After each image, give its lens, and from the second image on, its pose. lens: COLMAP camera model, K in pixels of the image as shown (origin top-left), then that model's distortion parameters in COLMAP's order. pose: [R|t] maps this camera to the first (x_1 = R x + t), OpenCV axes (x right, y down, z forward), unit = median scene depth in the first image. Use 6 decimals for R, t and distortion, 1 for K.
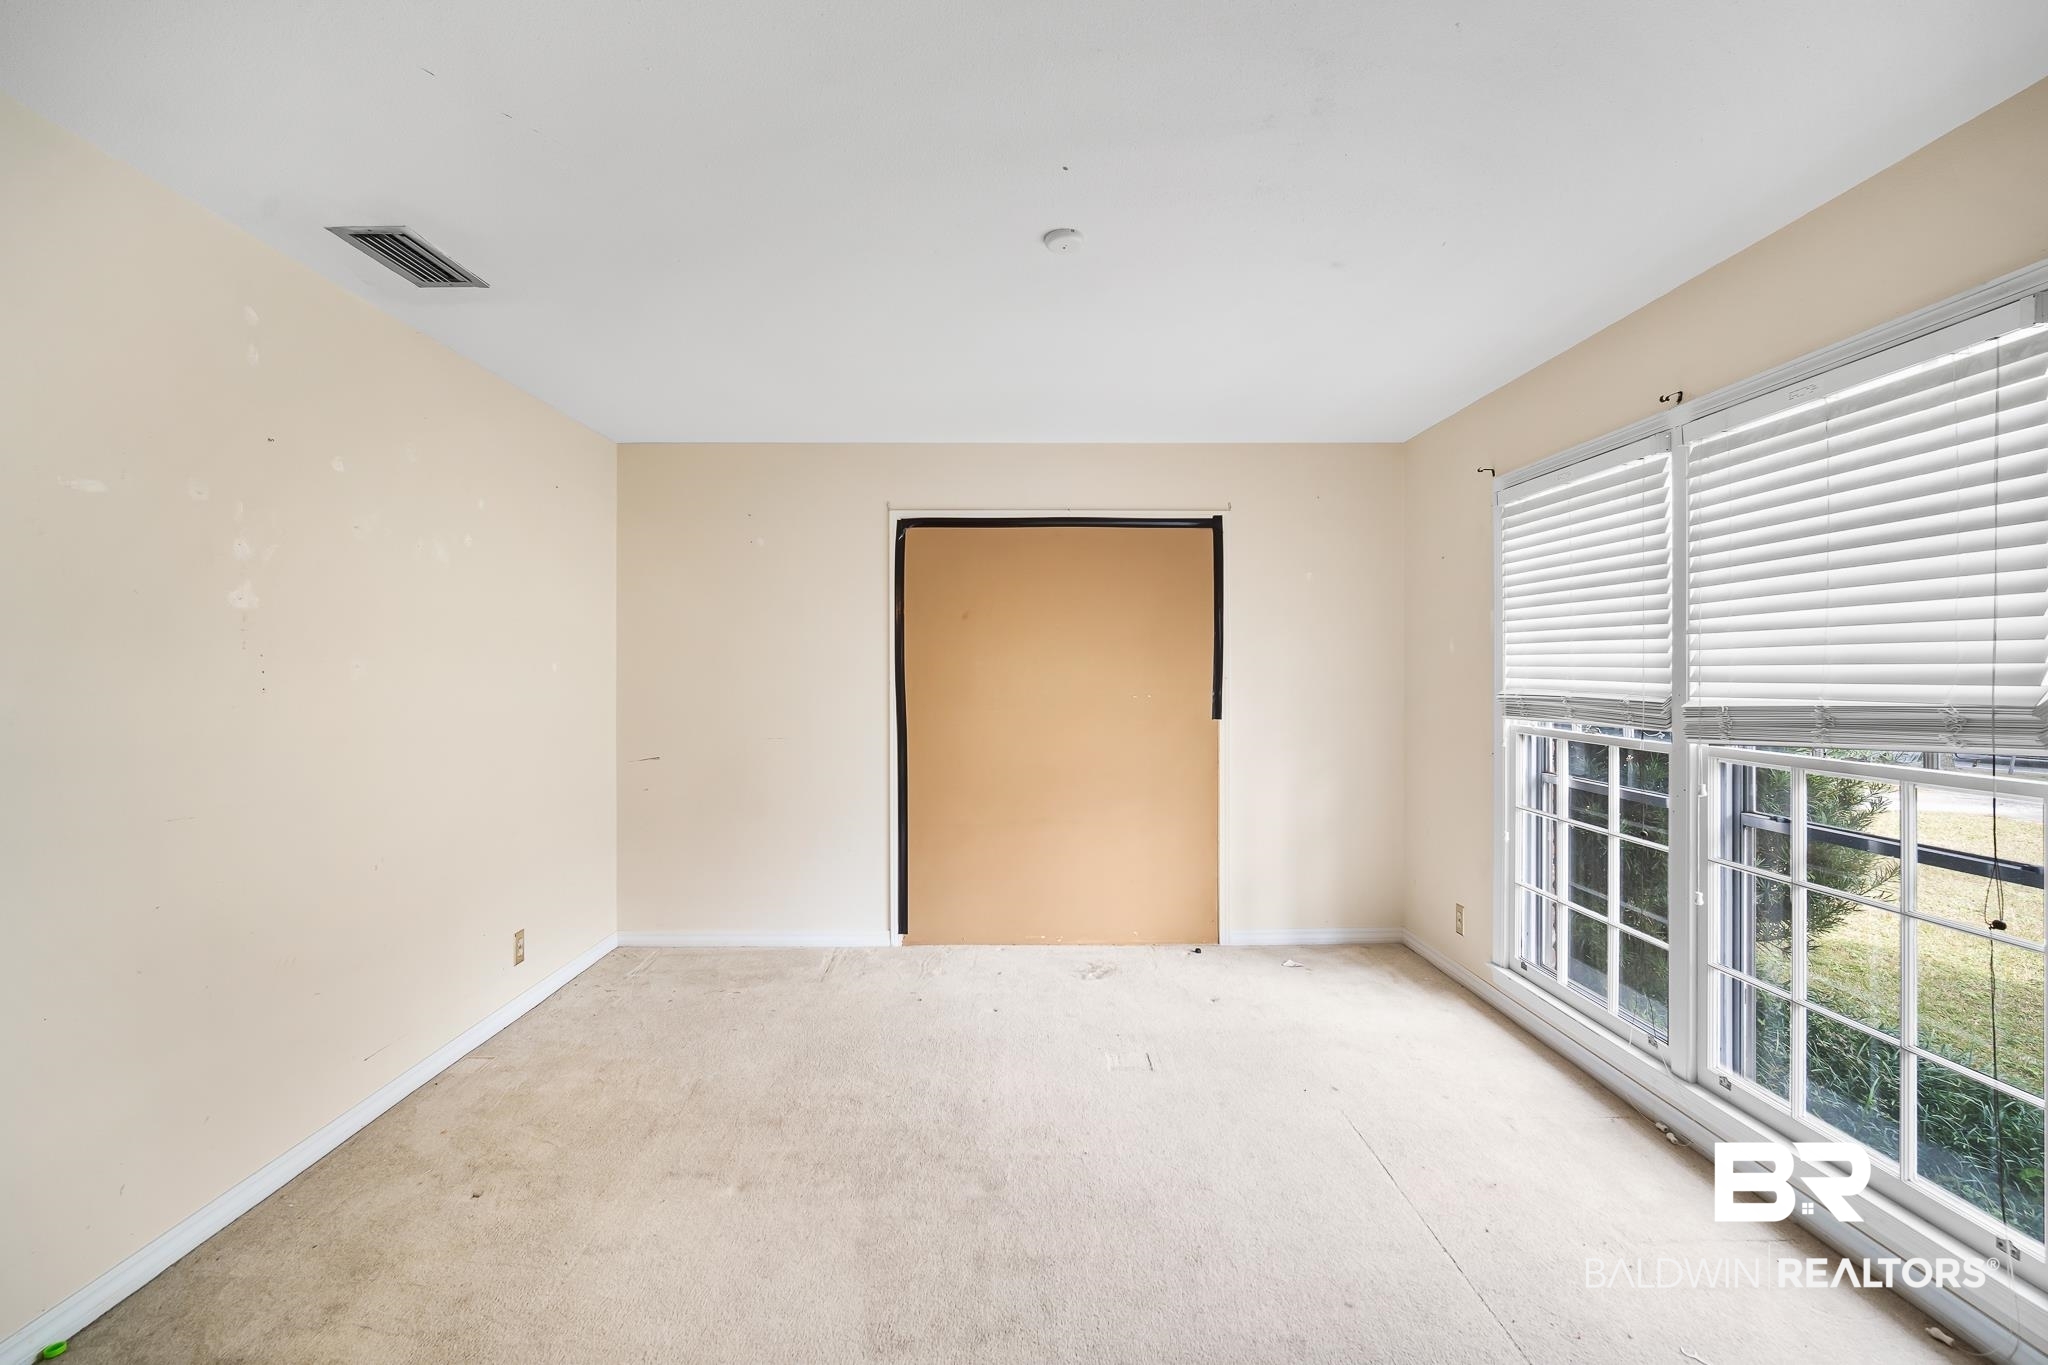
lens RADIAL K [[912.0, 0, 1023.5], [0, 912.0, 668.9], [0, 0, 1]] dist [-0.003879, -0.000480]
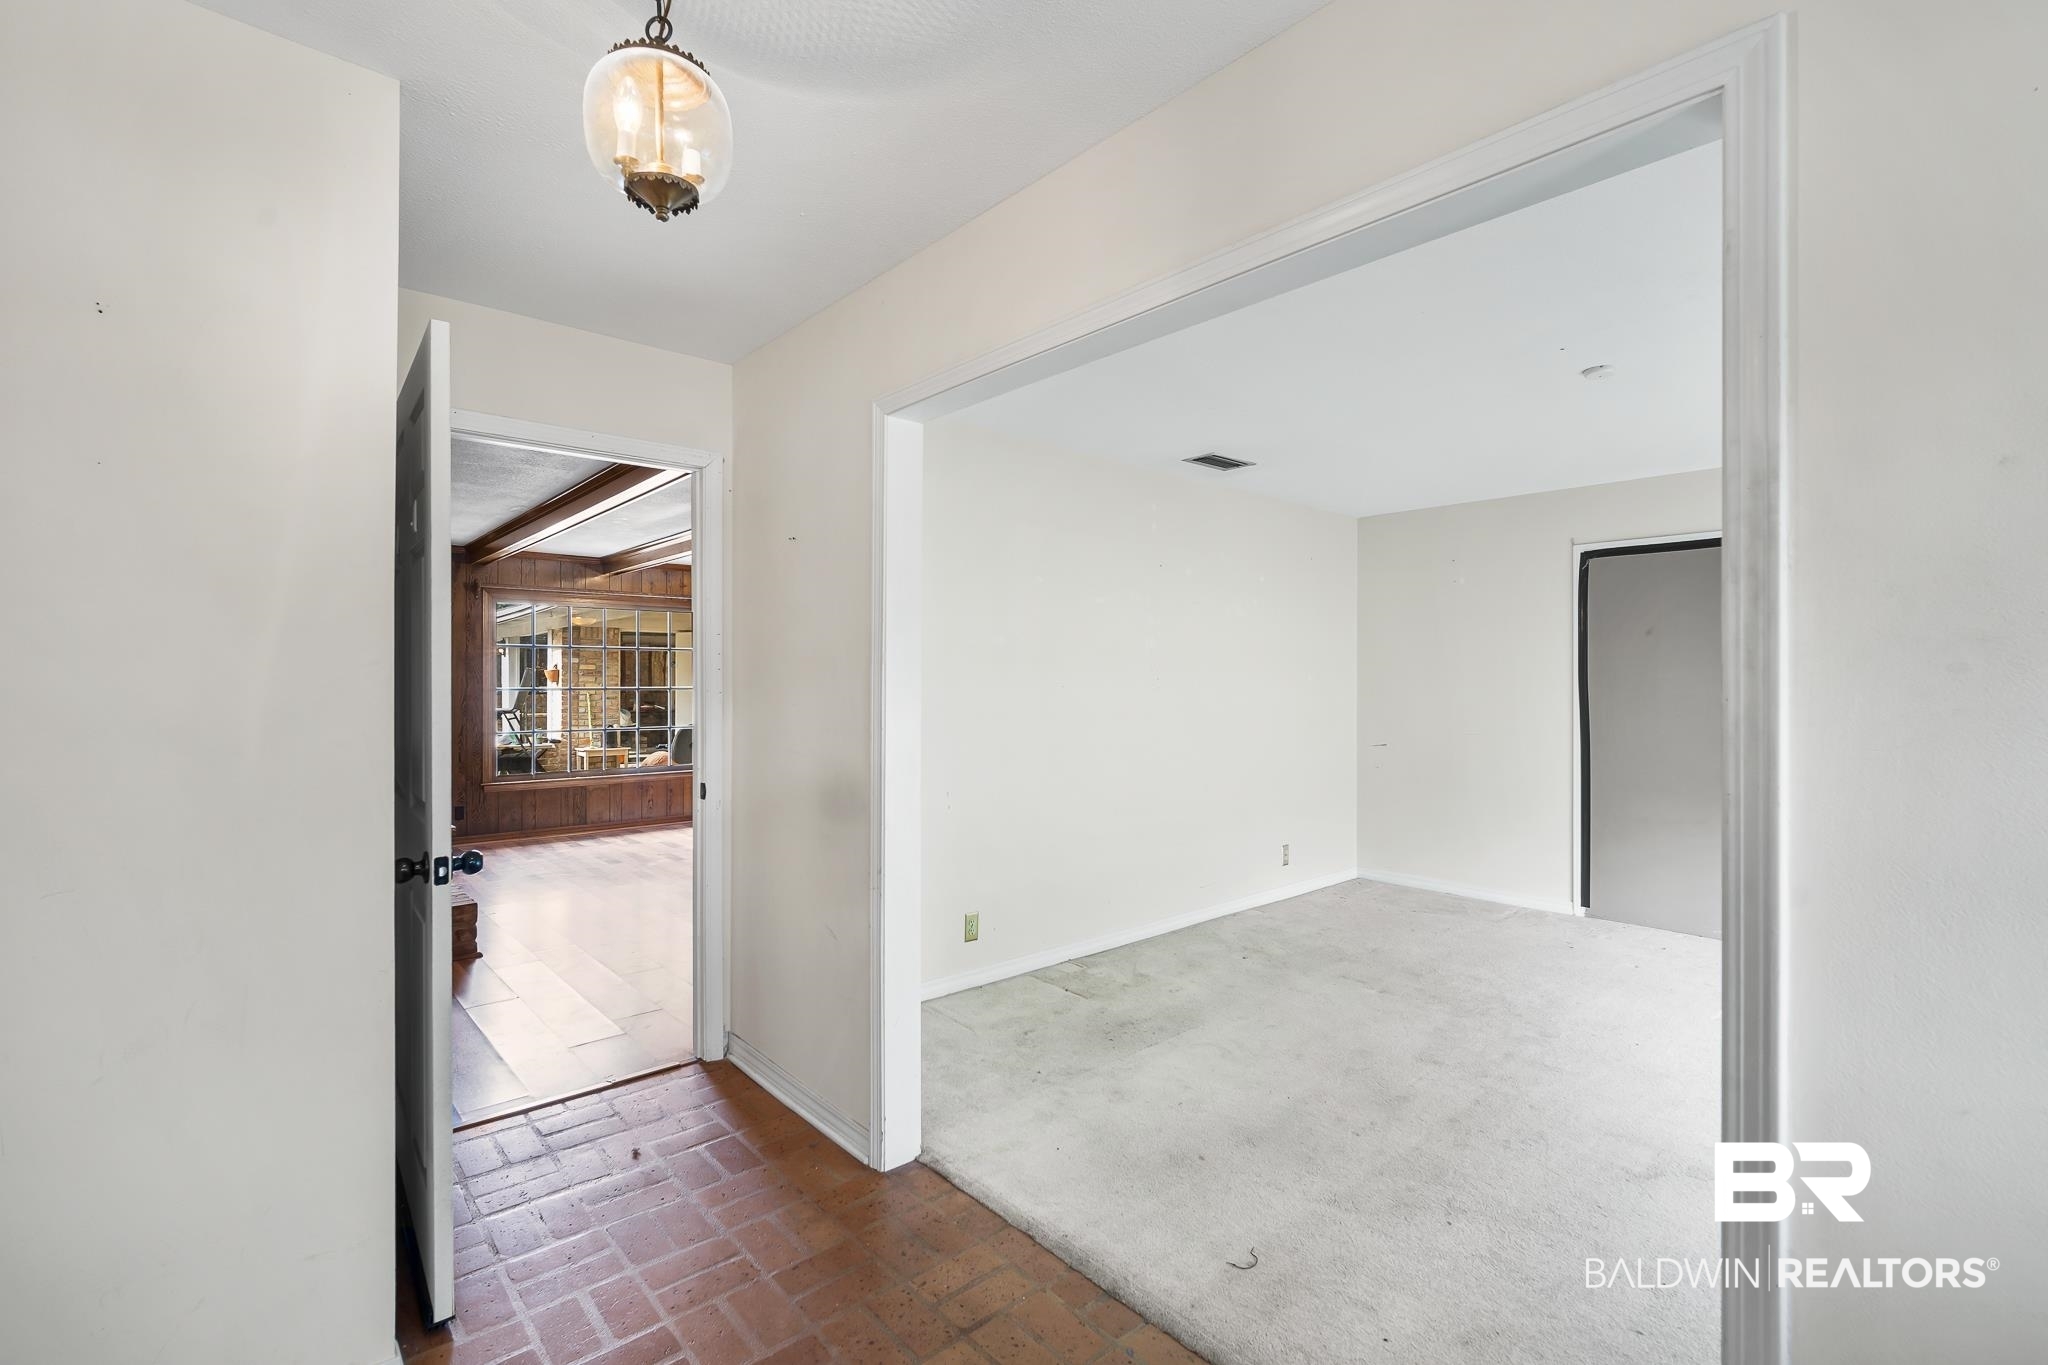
lens RADIAL K [[902.6, 0, 1024.0], [0, 902.6, 682.5], [0, 0, 1]] dist [0.001030, -0.000100]
pose [[0.657185, 0.004552, -0.753715, 0.391949], [-0.005906, 0.999982, 0.000890, 0.010566], [0.753706, 0.003867, 0.657201, -0.444227]]
